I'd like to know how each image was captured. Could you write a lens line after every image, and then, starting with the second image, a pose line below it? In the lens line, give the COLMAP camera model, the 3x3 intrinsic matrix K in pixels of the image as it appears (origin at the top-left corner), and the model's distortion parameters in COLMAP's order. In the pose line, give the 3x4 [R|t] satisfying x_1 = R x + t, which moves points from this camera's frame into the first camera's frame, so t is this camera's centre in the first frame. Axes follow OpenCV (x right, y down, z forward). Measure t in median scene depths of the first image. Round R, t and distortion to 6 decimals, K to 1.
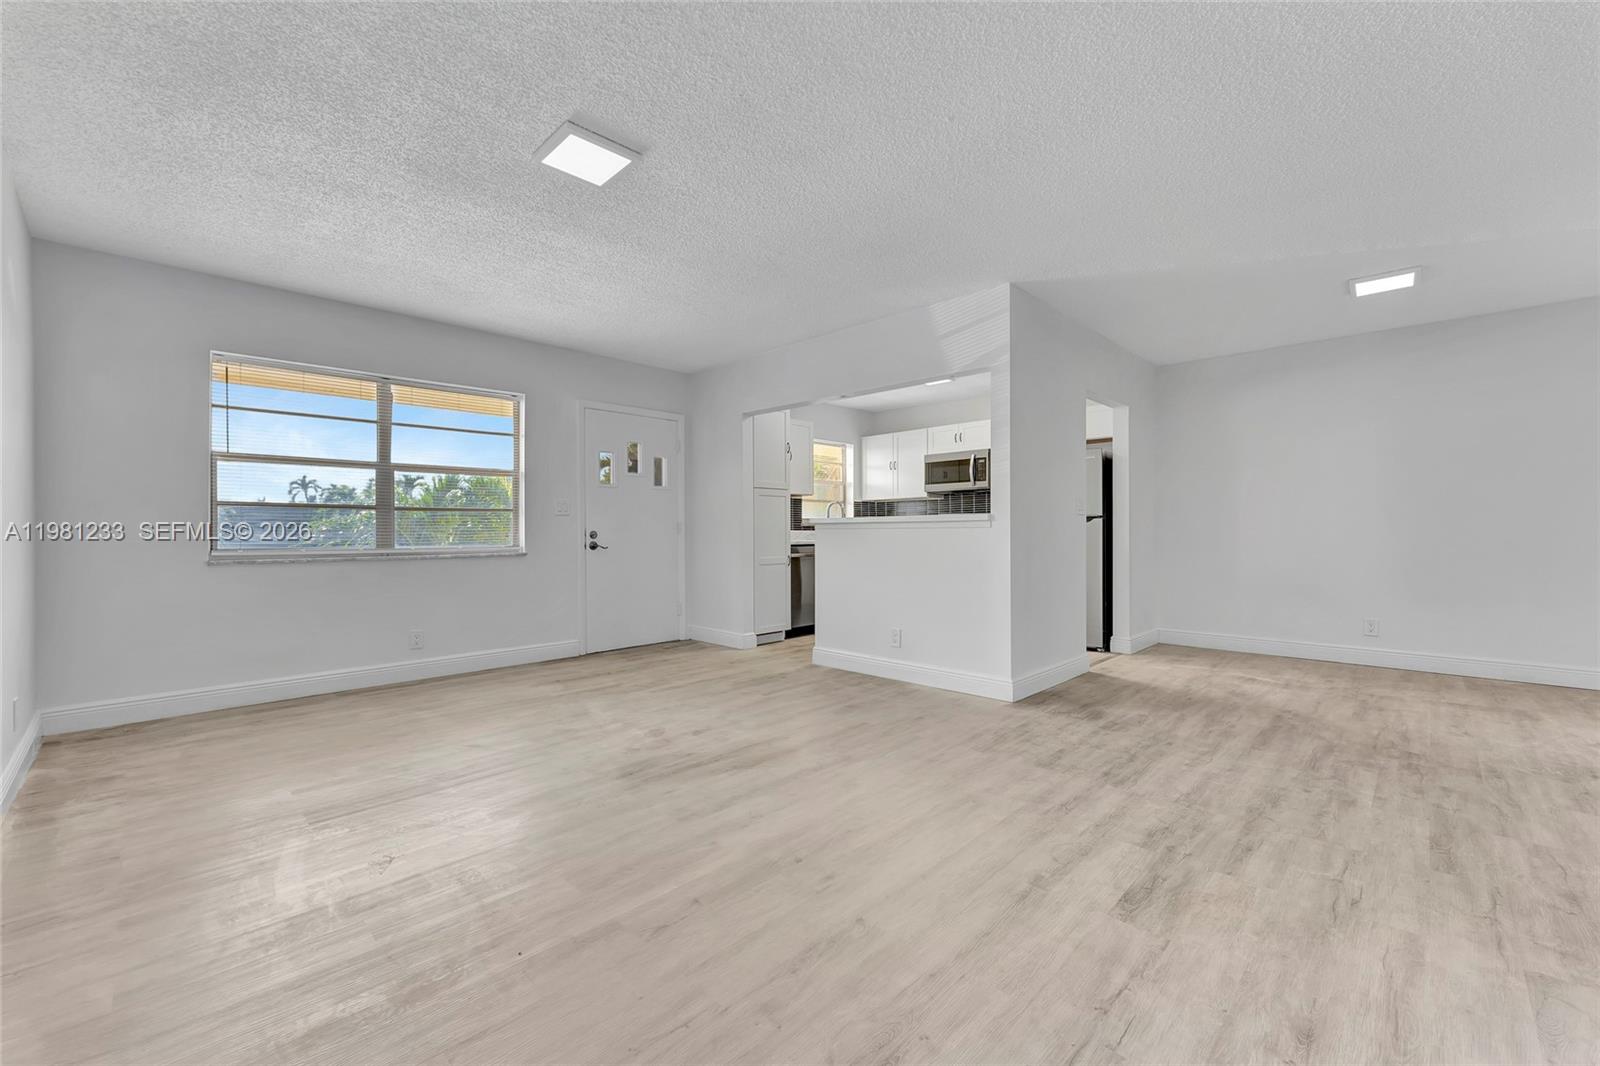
lens RADIAL K [[651.2, 0, 790.2], [0, 651.2, 533.0], [0, 0, 1]] dist [0.003403, 0.000229]
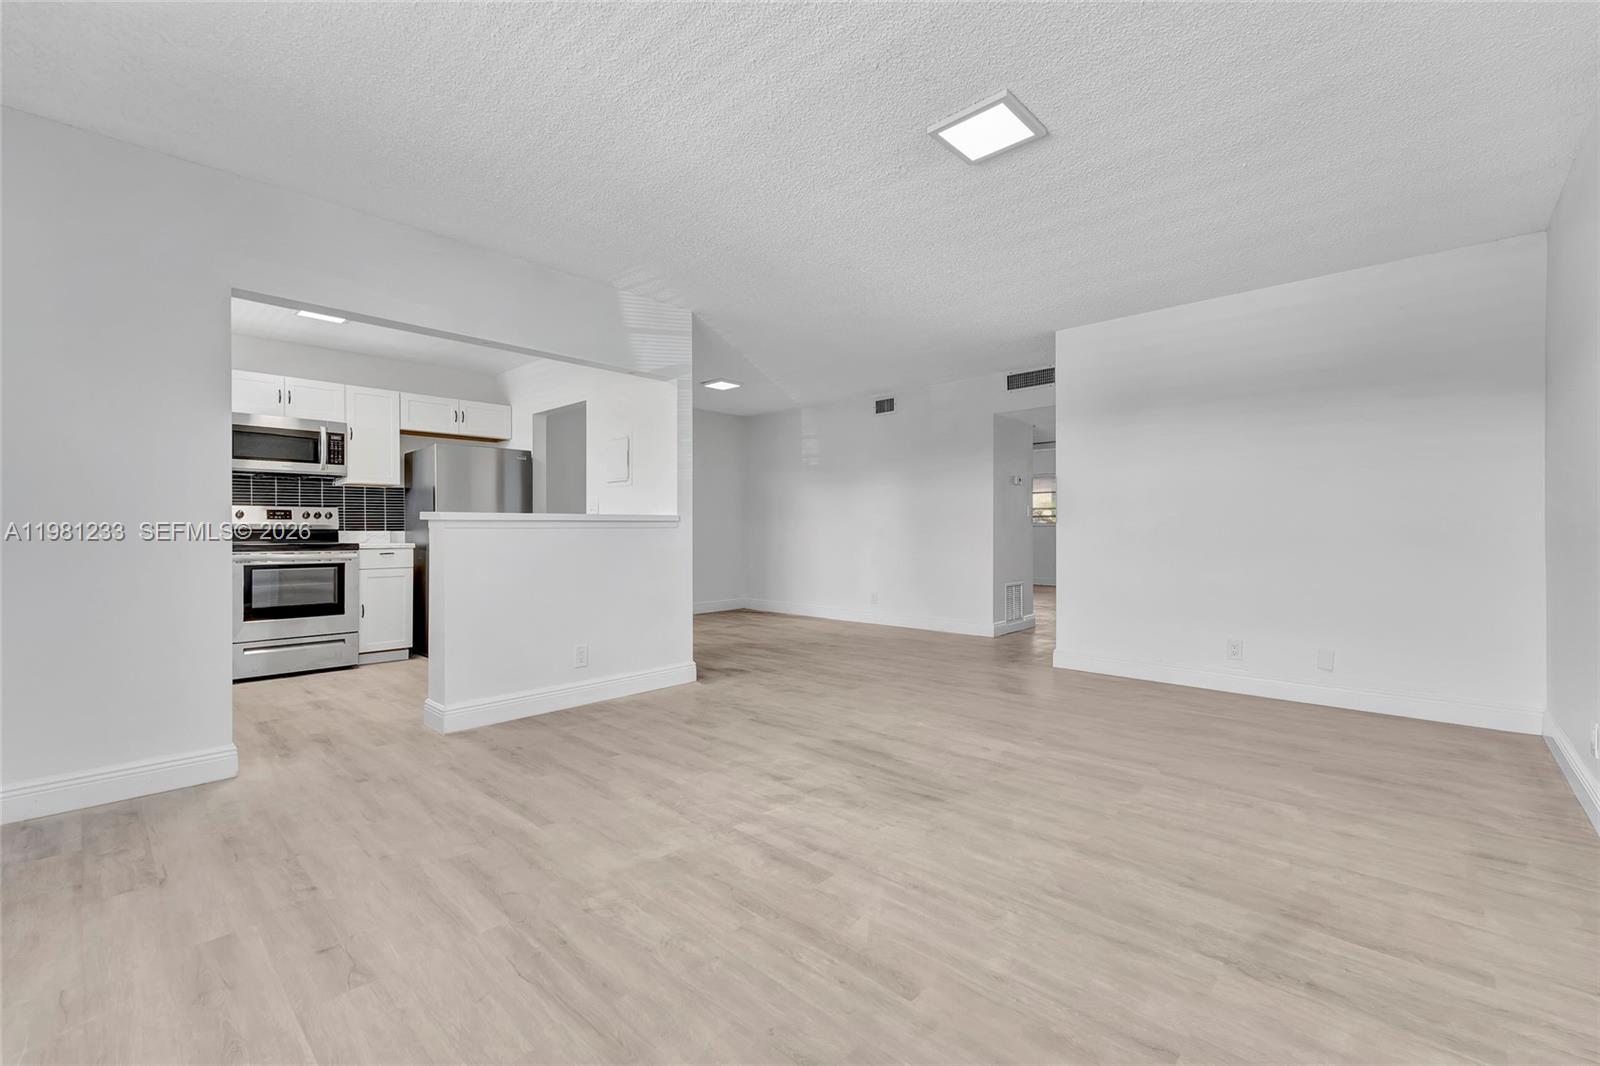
lens RADIAL K [[684.6, 0, 783.2], [0, 684.6, 535.0], [0, 0, 1]] dist [0.007775, -0.000317]
pose [[-0.038725, -0.000441, 0.999250, -0.585574], [0.003548, 0.999994, 0.000579, 0.001720], [-0.999244, 0.003568, -0.038723, 0.606689]]
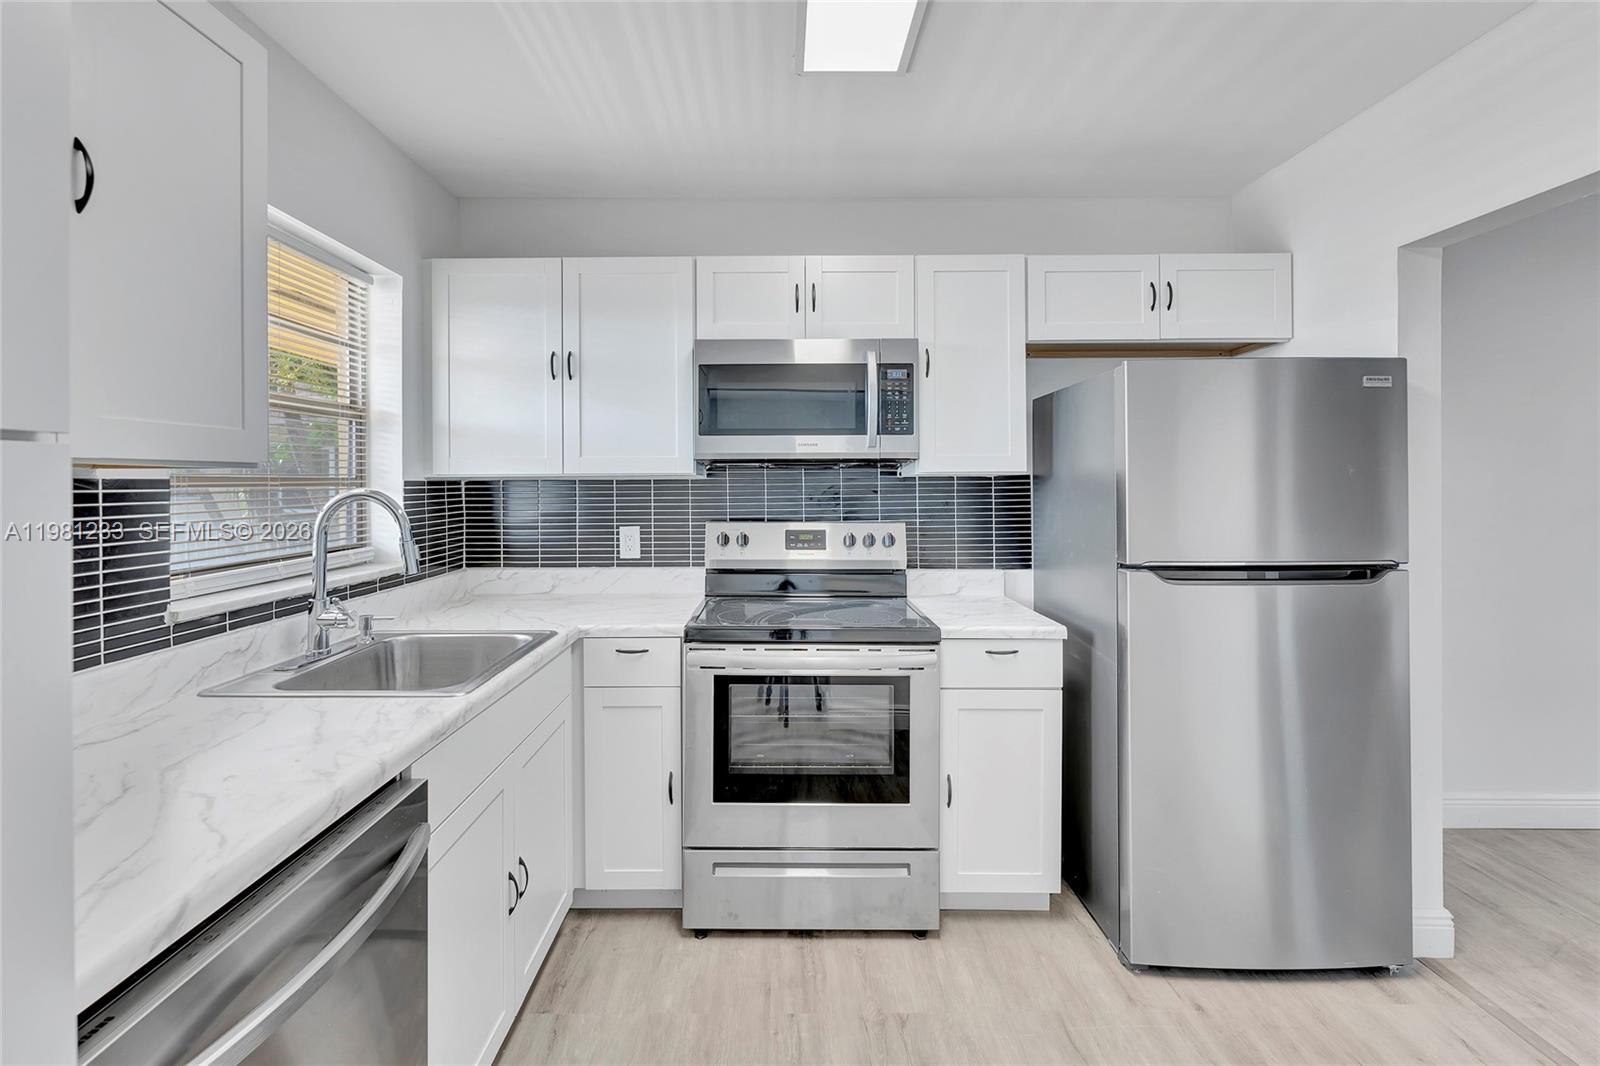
lens RADIAL K [[684.6, 0, 765.1], [0, 684.6, 488.5], [0, 0, 1]] dist [0.007775, -0.000317]
pose [[0.707478, 0.002007, 0.706732, 0.000834], [0.002127, 0.999985, -0.004970, -0.058754], [-0.706732, 0.005020, 0.707463, 0.929525]]
